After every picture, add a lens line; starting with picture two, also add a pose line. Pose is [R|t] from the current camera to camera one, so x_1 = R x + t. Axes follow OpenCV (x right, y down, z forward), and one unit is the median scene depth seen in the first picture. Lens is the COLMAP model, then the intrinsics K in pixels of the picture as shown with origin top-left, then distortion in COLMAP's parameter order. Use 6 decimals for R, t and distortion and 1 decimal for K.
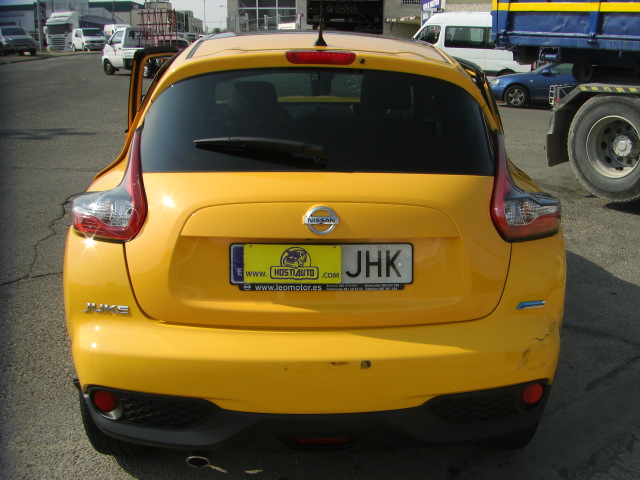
lens RADIAL K [[721.0, 0, 375.8], [0, 721.0, 272.0], [0, 0, 1]] dist [-0.173602, 0.067786]
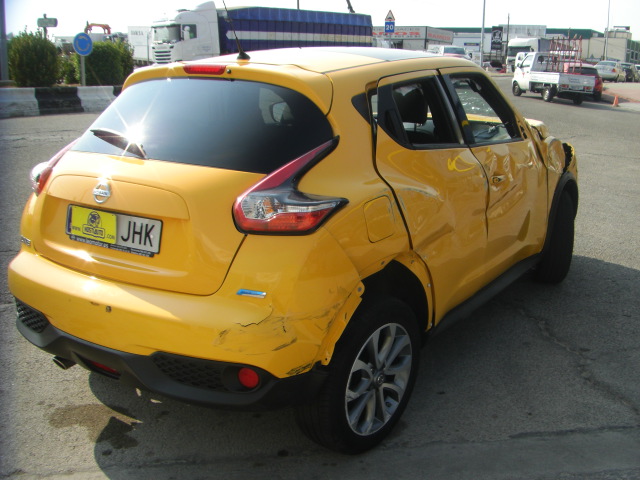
lens RADIAL K [[721.0, 0, 375.8], [0, 721.0, 272.0], [0, 0, 1]] dist [-0.173602, 0.067786]
pose [[0.816769, 0.160990, -0.554049, 1.011480], [-0.181855, 0.983168, 0.017591, -0.041029], [0.547555, 0.086389, 0.832298, 0.214650]]
